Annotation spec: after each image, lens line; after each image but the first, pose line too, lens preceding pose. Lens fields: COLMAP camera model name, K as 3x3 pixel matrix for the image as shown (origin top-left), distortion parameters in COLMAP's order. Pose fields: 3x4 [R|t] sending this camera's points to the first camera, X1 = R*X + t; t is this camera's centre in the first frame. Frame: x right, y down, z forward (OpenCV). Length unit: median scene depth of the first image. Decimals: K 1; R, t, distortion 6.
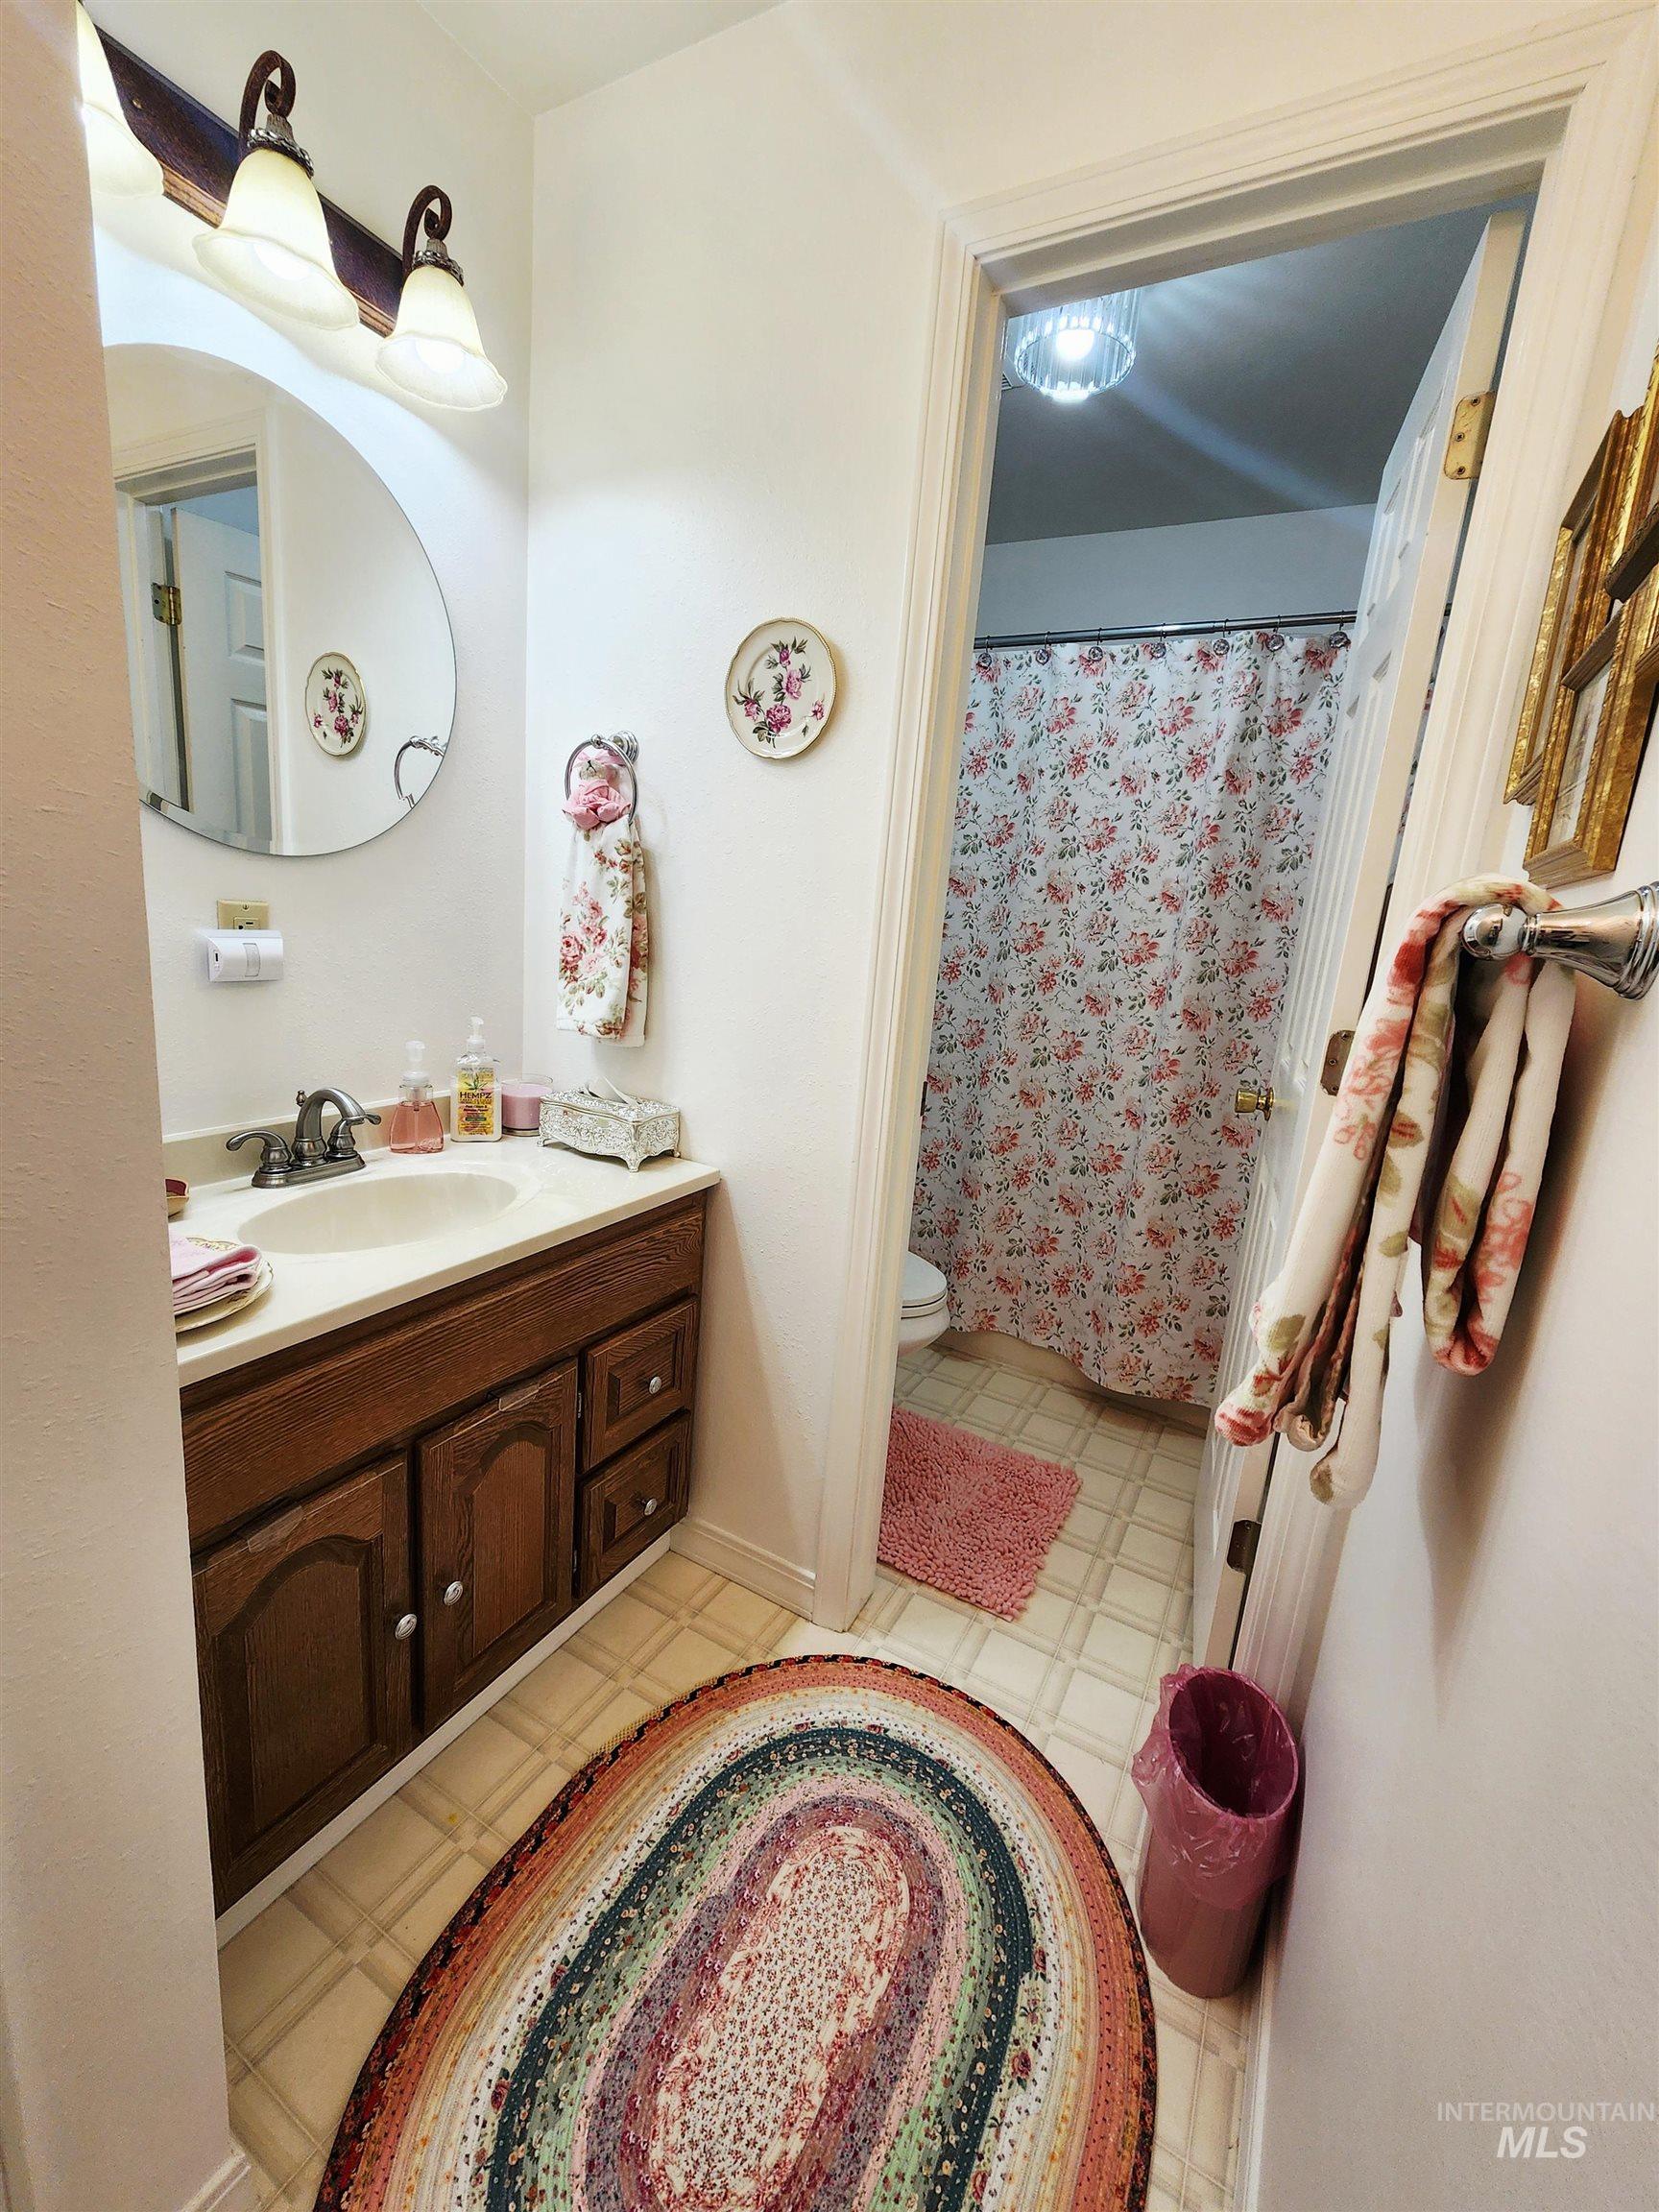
lens RADIAL K [[910.8, 0, 827.5], [0, 910.8, 1099.4], [0, 0, 1]] dist [0.002779, -0.000338]
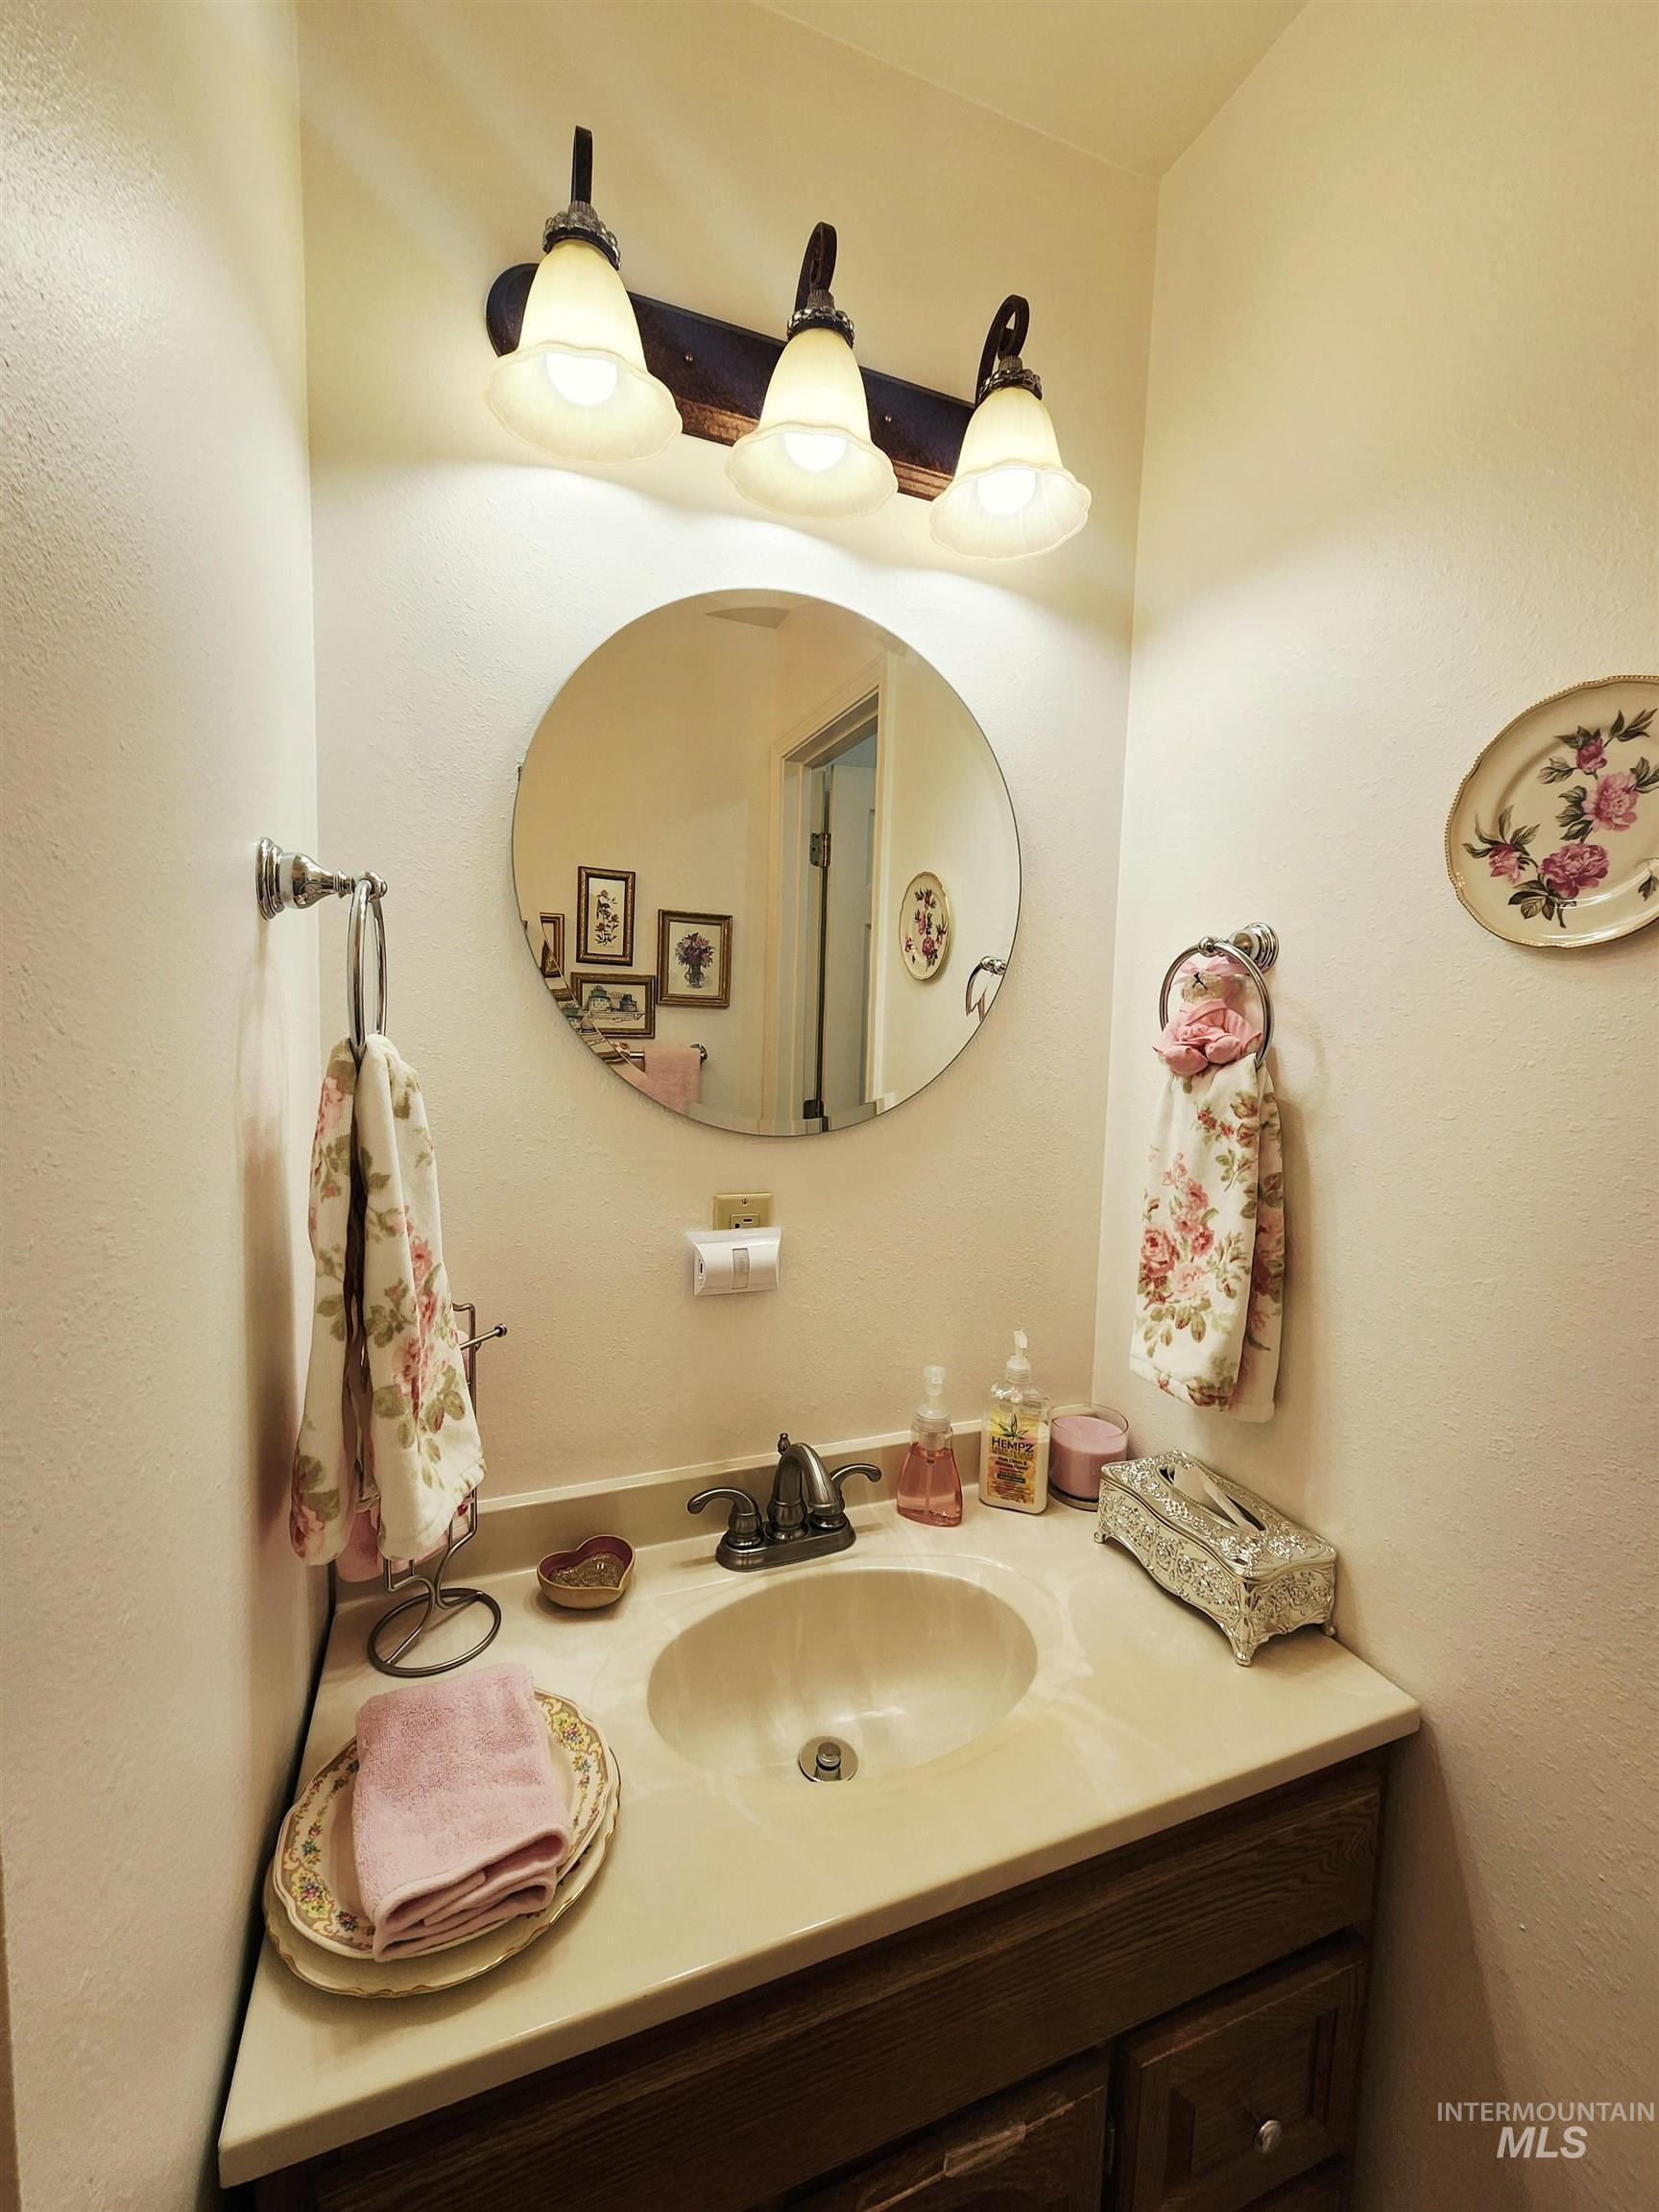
lens RADIAL K [[910.8, 0, 829.9], [0, 910.8, 1102.1], [0, 0, 1]] dist [0.002779, -0.000338]
pose [[0.775941, -0.003917, -0.630793, -0.050442], [-0.095755, 0.987661, -0.123921, -0.171625], [0.623495, 0.156557, 0.765992, 0.339584]]
